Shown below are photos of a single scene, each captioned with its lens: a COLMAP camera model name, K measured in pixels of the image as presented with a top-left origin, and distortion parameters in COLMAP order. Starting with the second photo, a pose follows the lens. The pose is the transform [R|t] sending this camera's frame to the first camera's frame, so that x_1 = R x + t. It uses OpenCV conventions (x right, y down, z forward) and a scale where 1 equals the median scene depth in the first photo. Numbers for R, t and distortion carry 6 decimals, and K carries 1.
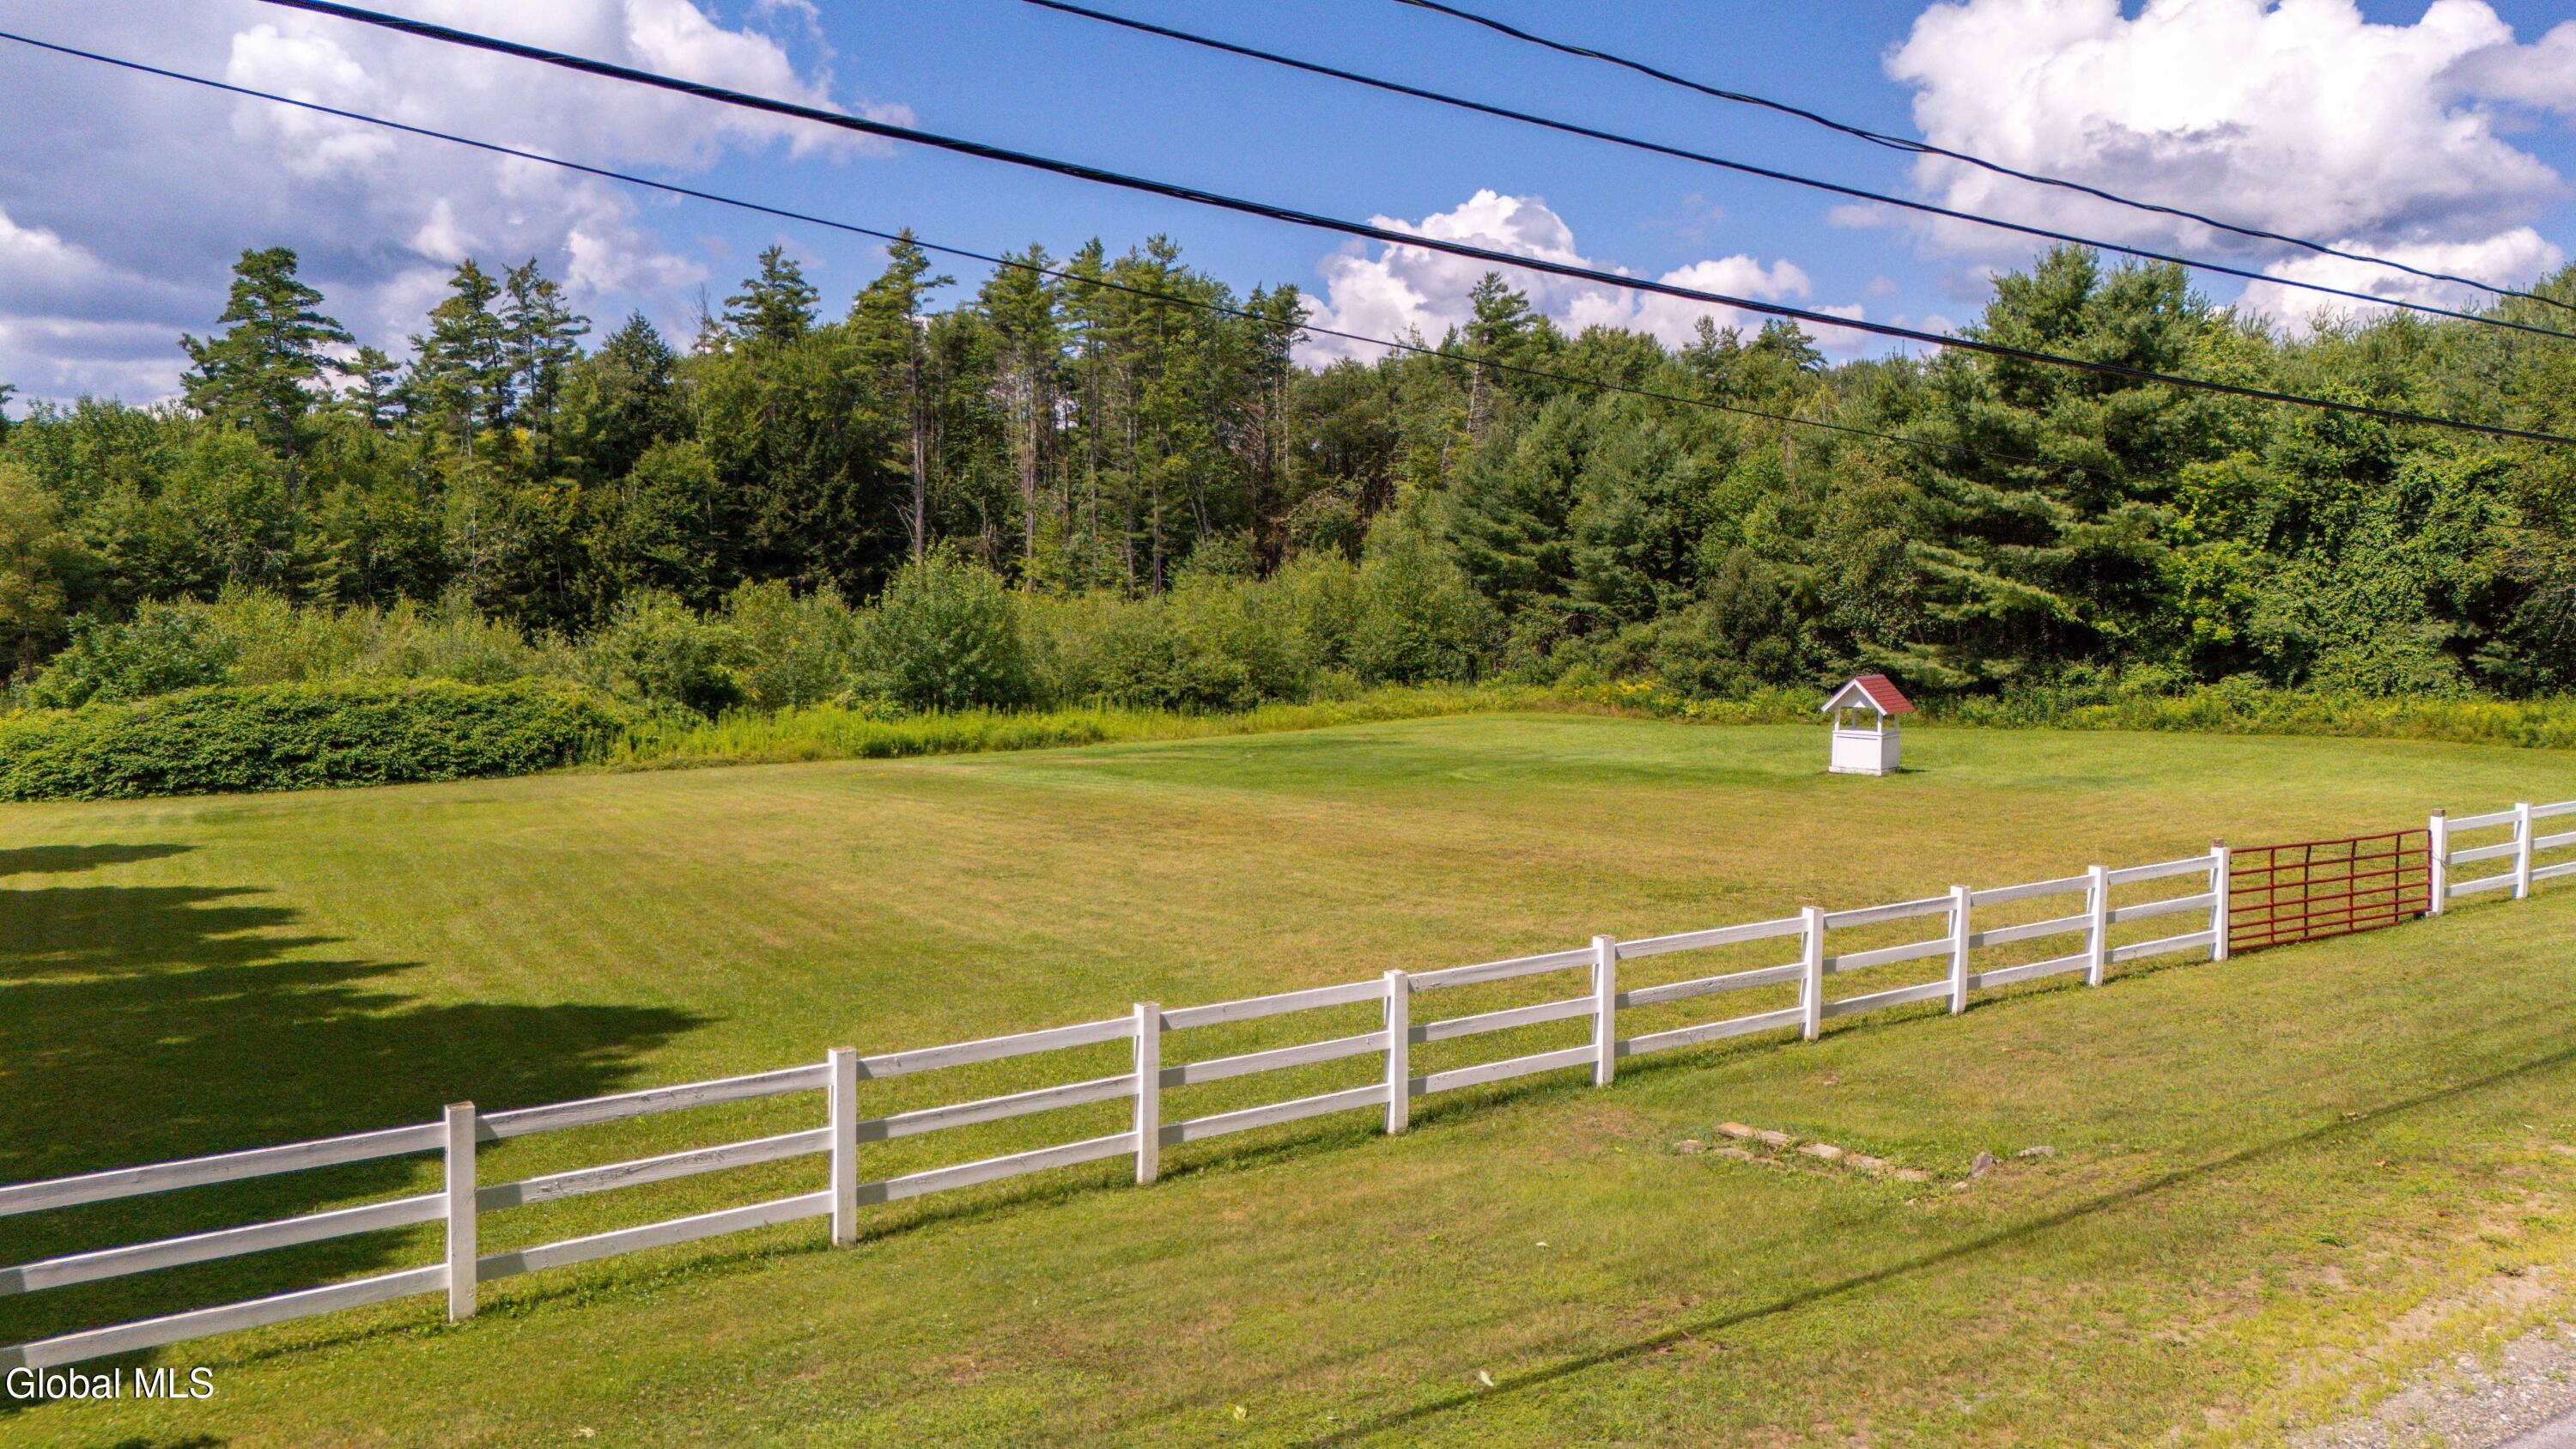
lens RADIAL K [[1878.2, 0, 1296.5], [0, 1878.2, 736.4], [0, 0, 1]] dist [0.101141, -0.121180]
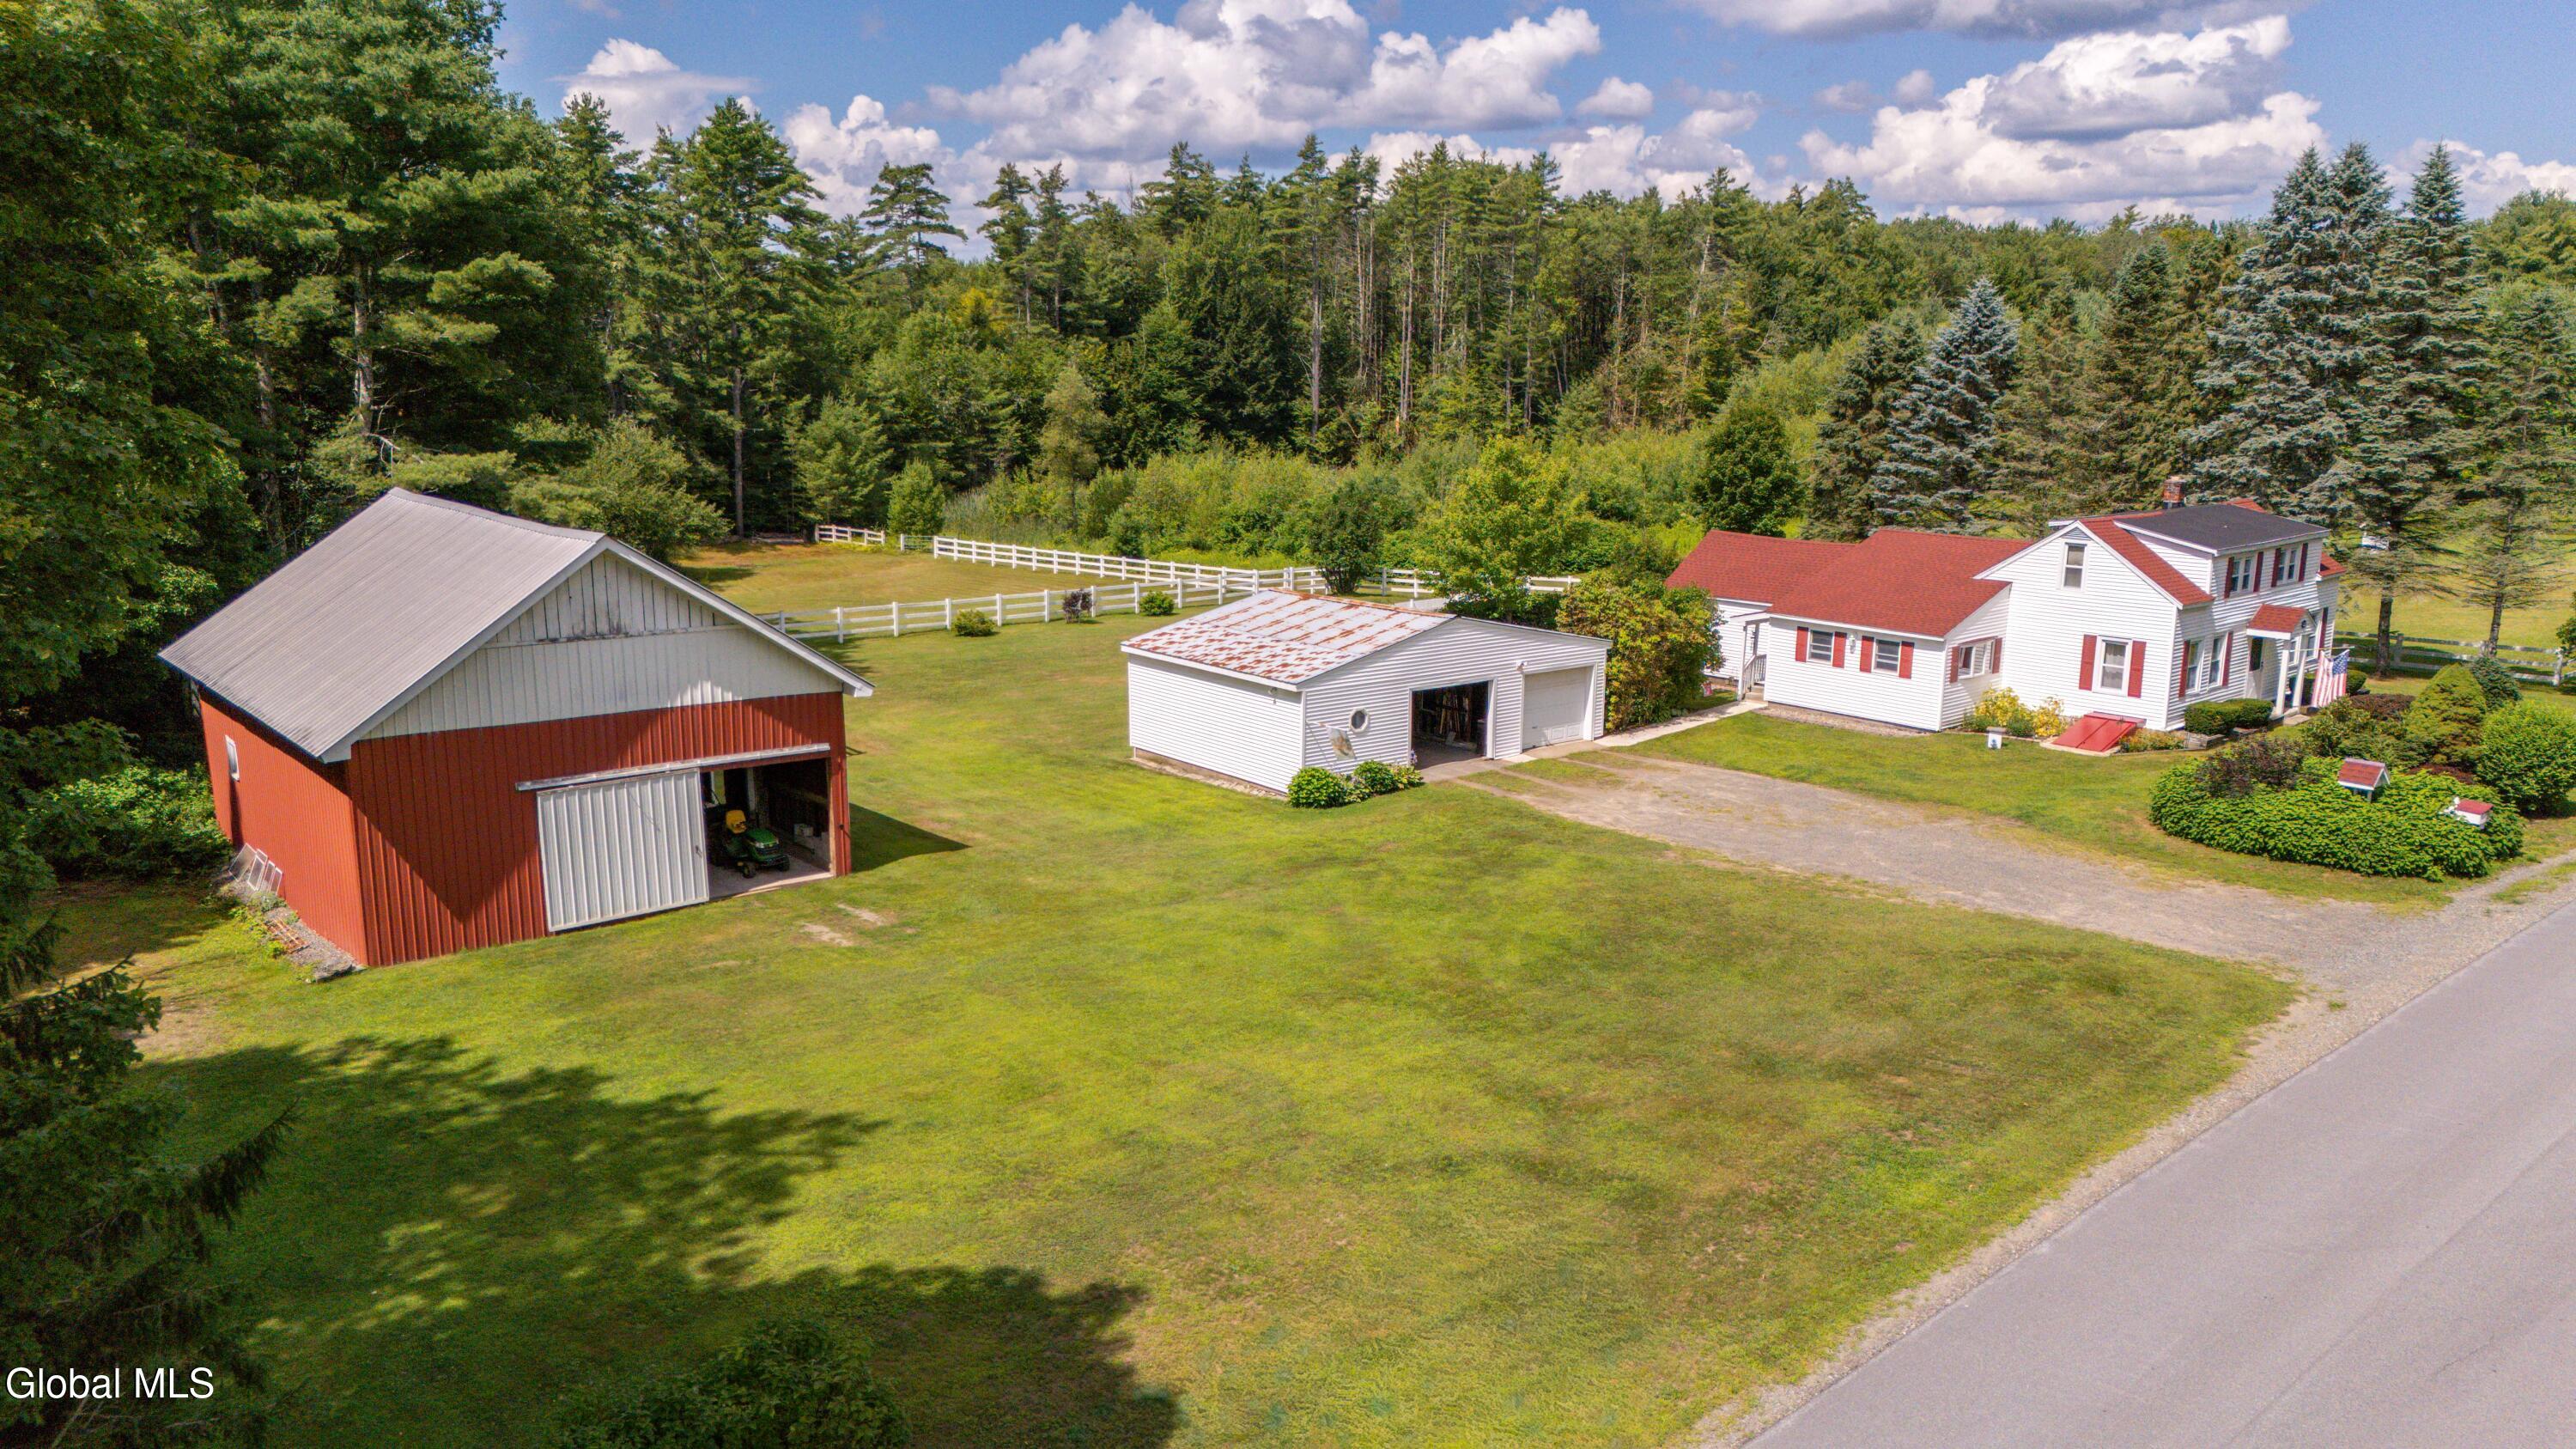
lens RADIAL K [[1878.2, 0, 1296.5], [0, 1878.2, 736.4], [0, 0, 1]] dist [0.101141, -0.121180]
pose [[0.989729, -0.023158, 0.141065, -0.414870], [0.006000, 0.992651, 0.120864, -0.017562], [-0.142827, -0.118776, 0.982595, -0.322702]]
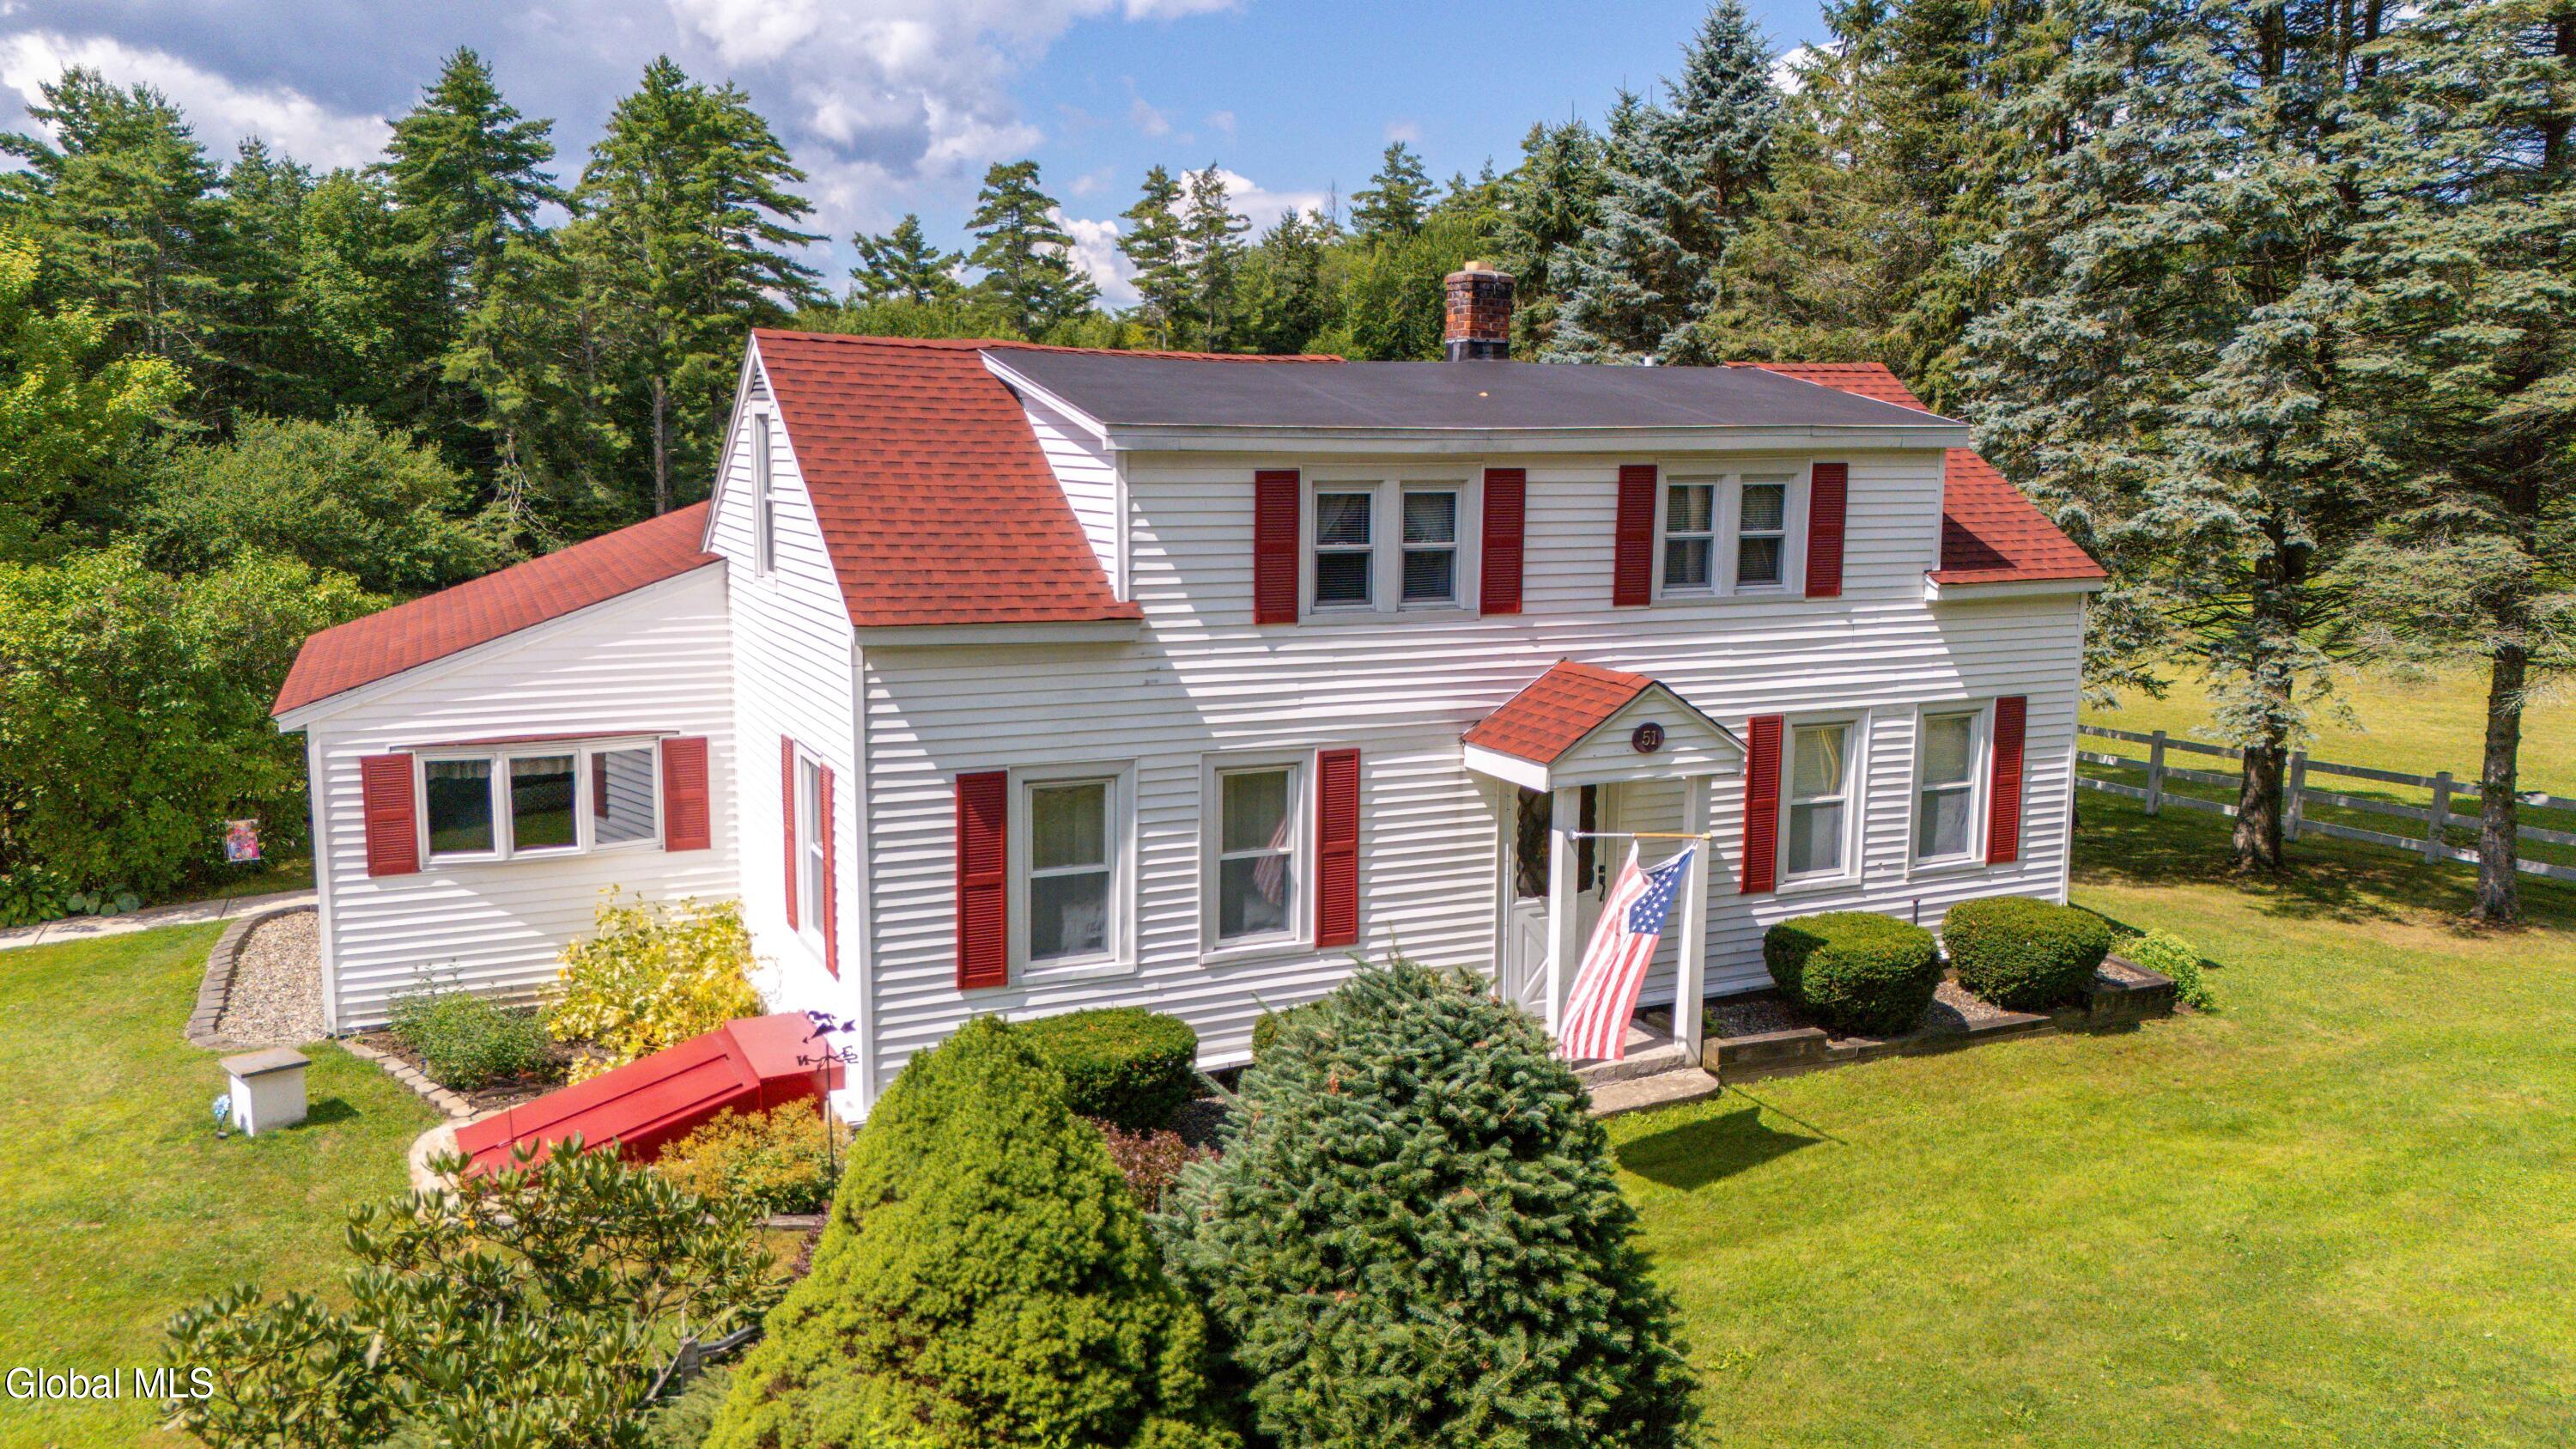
lens RADIAL K [[1878.2, 0, 1296.5], [0, 1878.2, 736.4], [0, 0, 1]] dist [0.101141, -0.121180]
pose [[0.988758, 0.029113, -0.146660, -0.177314], [-0.018727, 0.997250, 0.071704, -0.000267], [0.148344, -0.068151, 0.986585, -0.087490]]
